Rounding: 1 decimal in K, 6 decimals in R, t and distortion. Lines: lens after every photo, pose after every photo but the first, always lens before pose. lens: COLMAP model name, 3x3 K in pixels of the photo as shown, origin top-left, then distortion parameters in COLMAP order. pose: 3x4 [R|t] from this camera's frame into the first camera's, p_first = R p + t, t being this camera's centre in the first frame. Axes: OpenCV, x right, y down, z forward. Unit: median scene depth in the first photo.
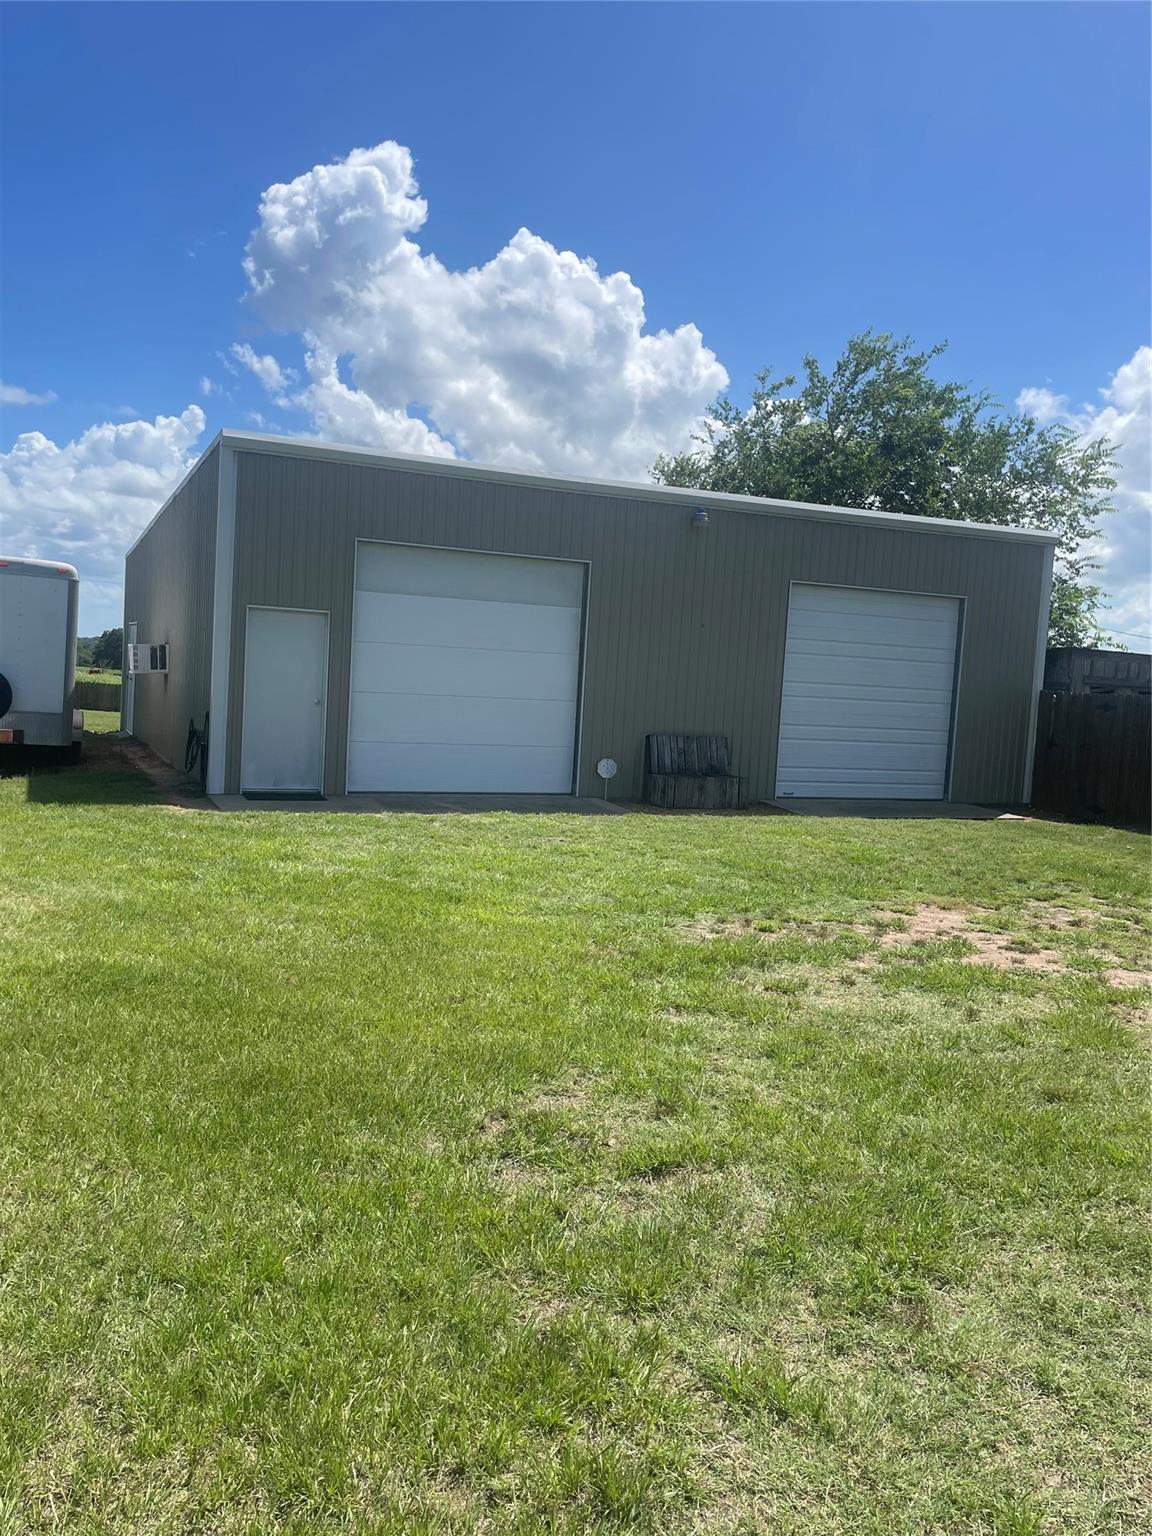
lens RADIAL K [[1358.1, 0, 577.2], [0, 1358.1, 764.9], [0, 0, 1]] dist [0.014982, 0.008519]
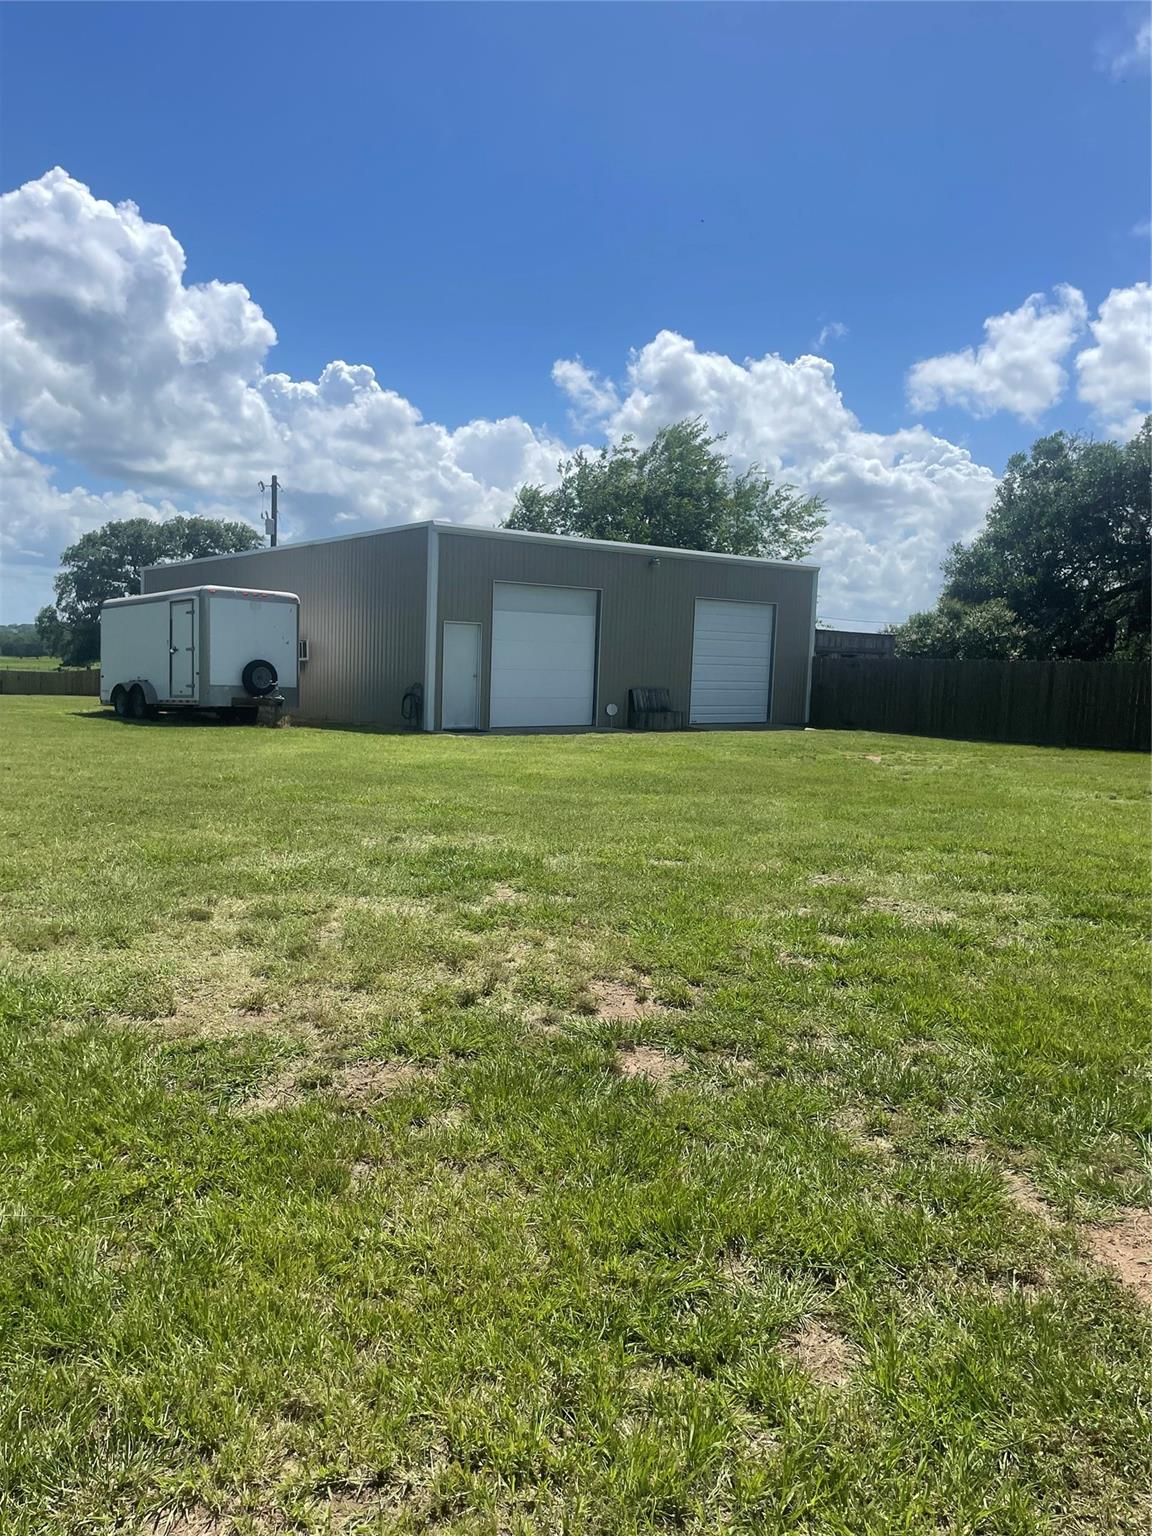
lens RADIAL K [[1358.1, 0, 574.7], [0, 1358.1, 771.1], [0, 0, 1]] dist [0.014982, 0.008519]
pose [[0.946331, -0.050008, 0.319306, -0.502052], [0.039161, 0.998420, 0.040305, 0.008270], [-0.320817, -0.025638, 0.946794, -0.534229]]
